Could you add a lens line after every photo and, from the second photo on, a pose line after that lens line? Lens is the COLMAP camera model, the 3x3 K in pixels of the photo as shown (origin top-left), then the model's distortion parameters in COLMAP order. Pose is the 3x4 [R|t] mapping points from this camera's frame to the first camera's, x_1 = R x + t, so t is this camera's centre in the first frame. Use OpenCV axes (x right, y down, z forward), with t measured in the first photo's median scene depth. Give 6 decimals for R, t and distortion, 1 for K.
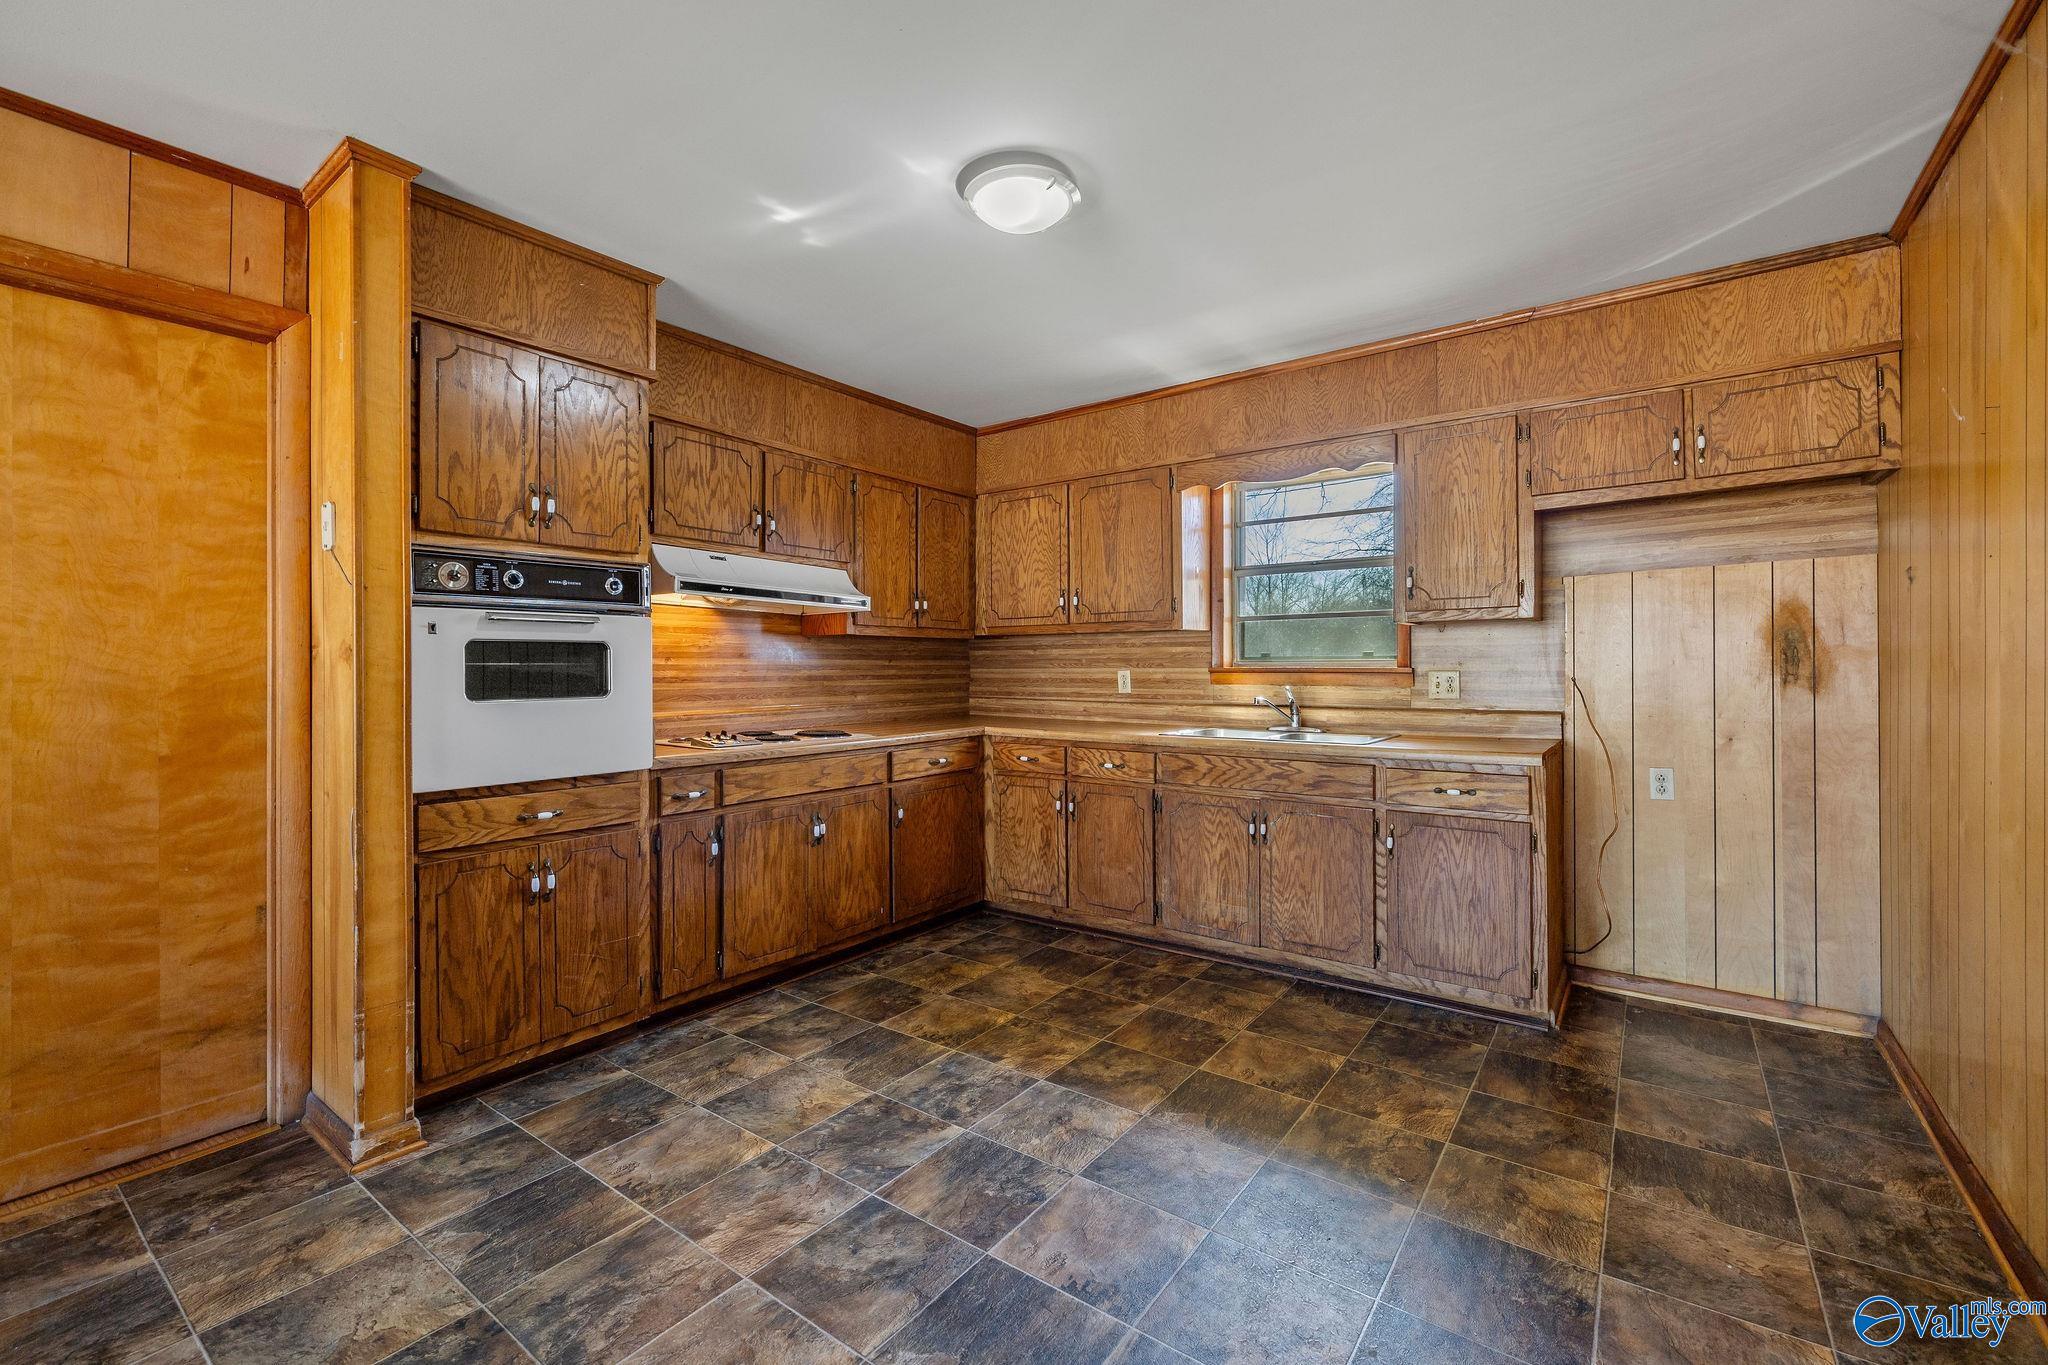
lens RADIAL K [[865.1, 0, 1027.0], [0, 865.1, 670.7], [0, 0, 1]] dist [-0.001151, -0.000231]
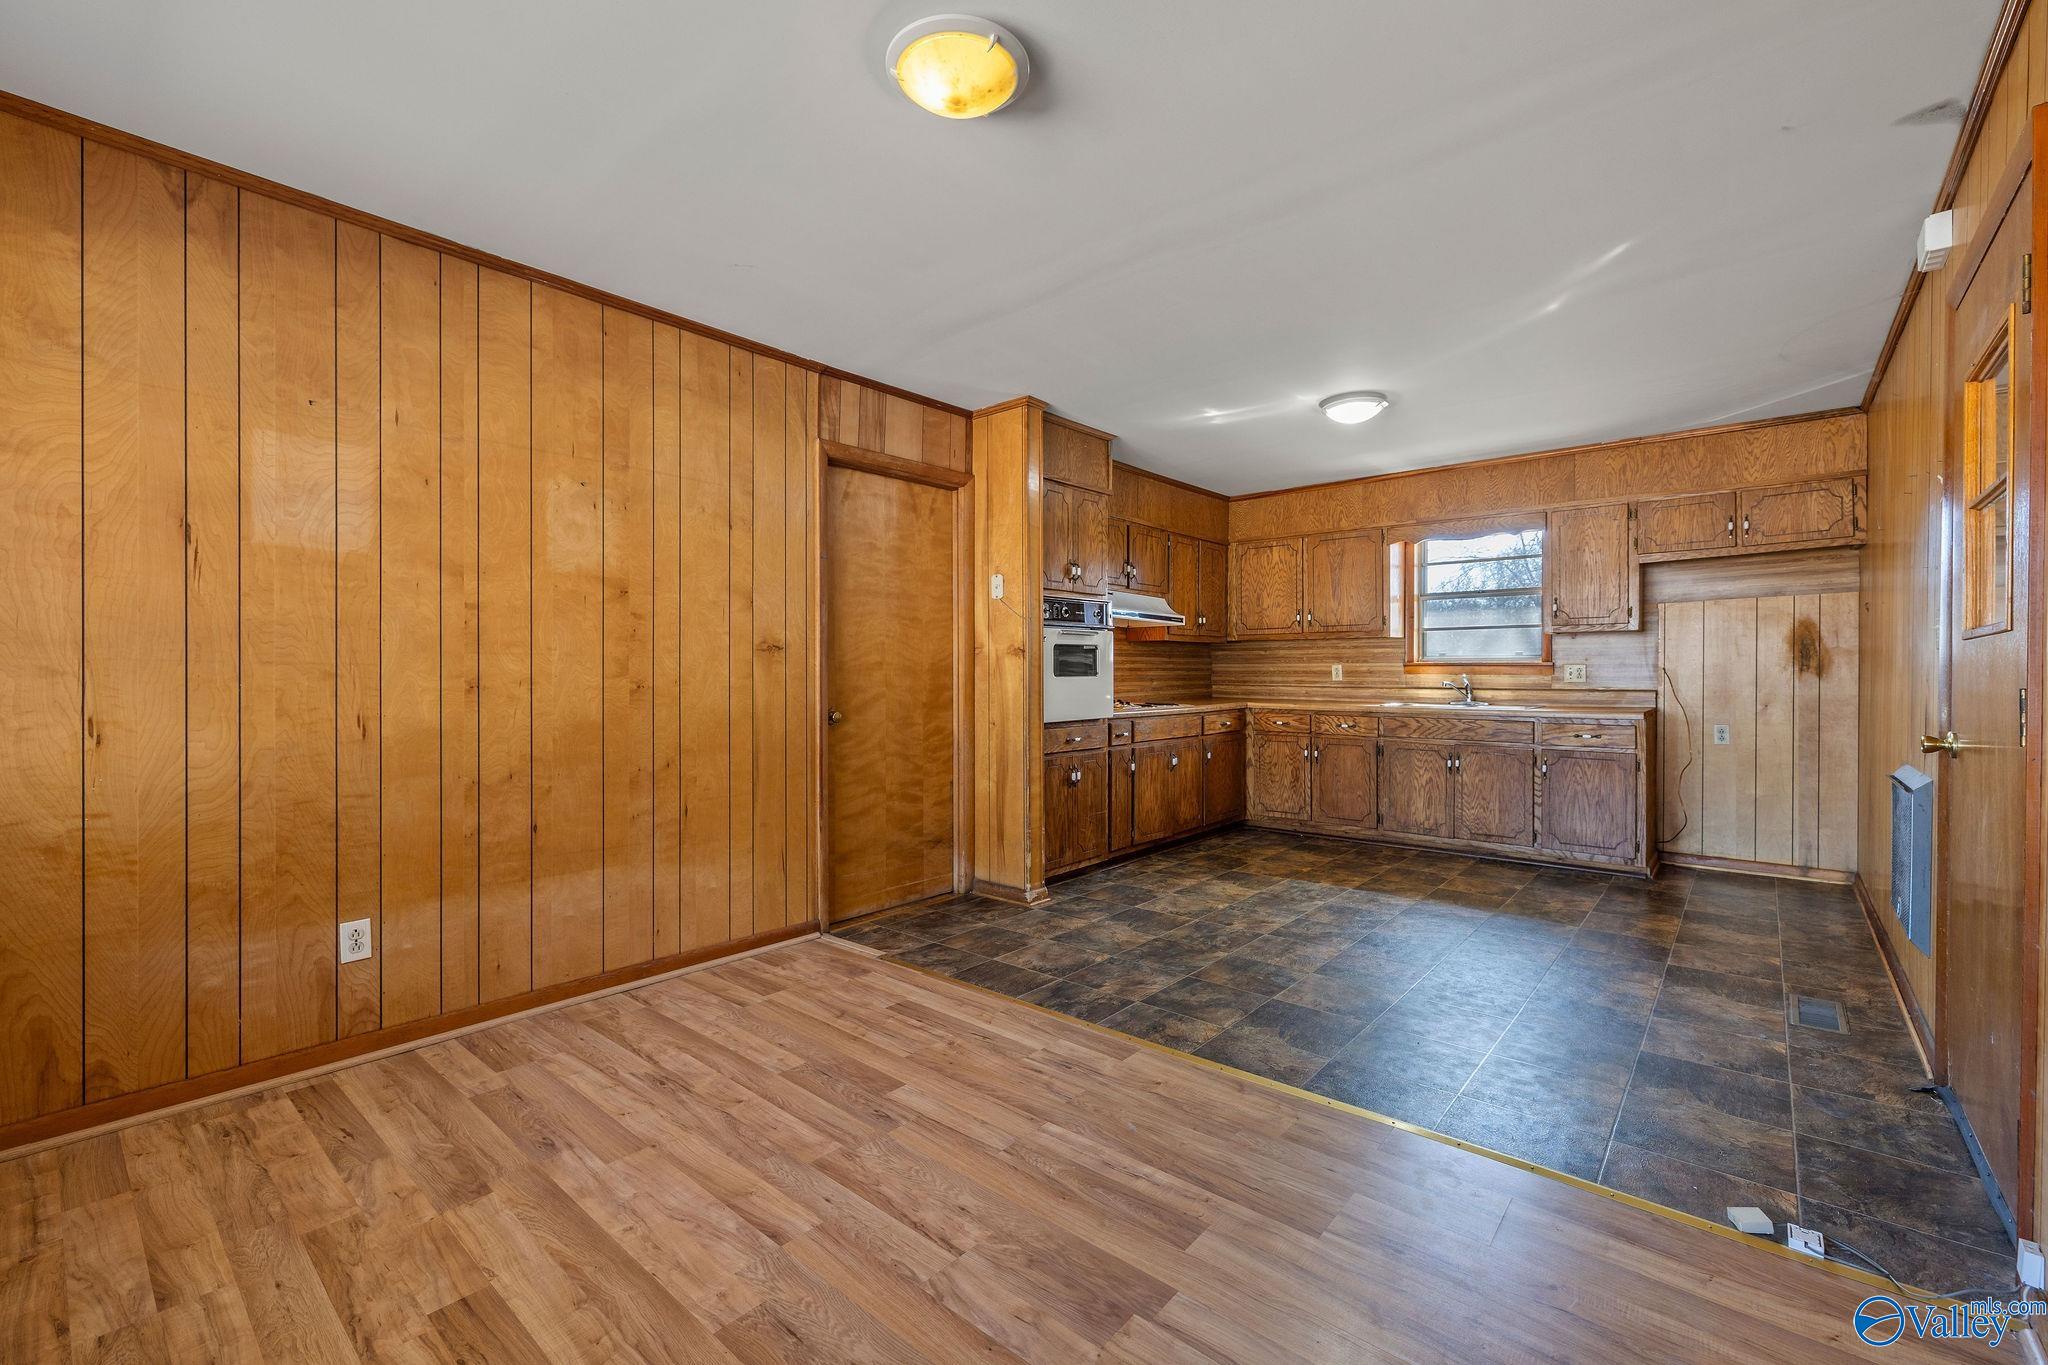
lens RADIAL K [[865.4, 0, 1024.0], [0, 865.4, 682.5], [0, 0, 1]] dist [-0.001286, -0.000289]
pose [[0.997161, 0.003113, -0.075231, -0.423080], [-0.002319, 0.999941, 0.010640, 0.020794], [0.075260, -0.010435, 0.997109, -0.676280]]
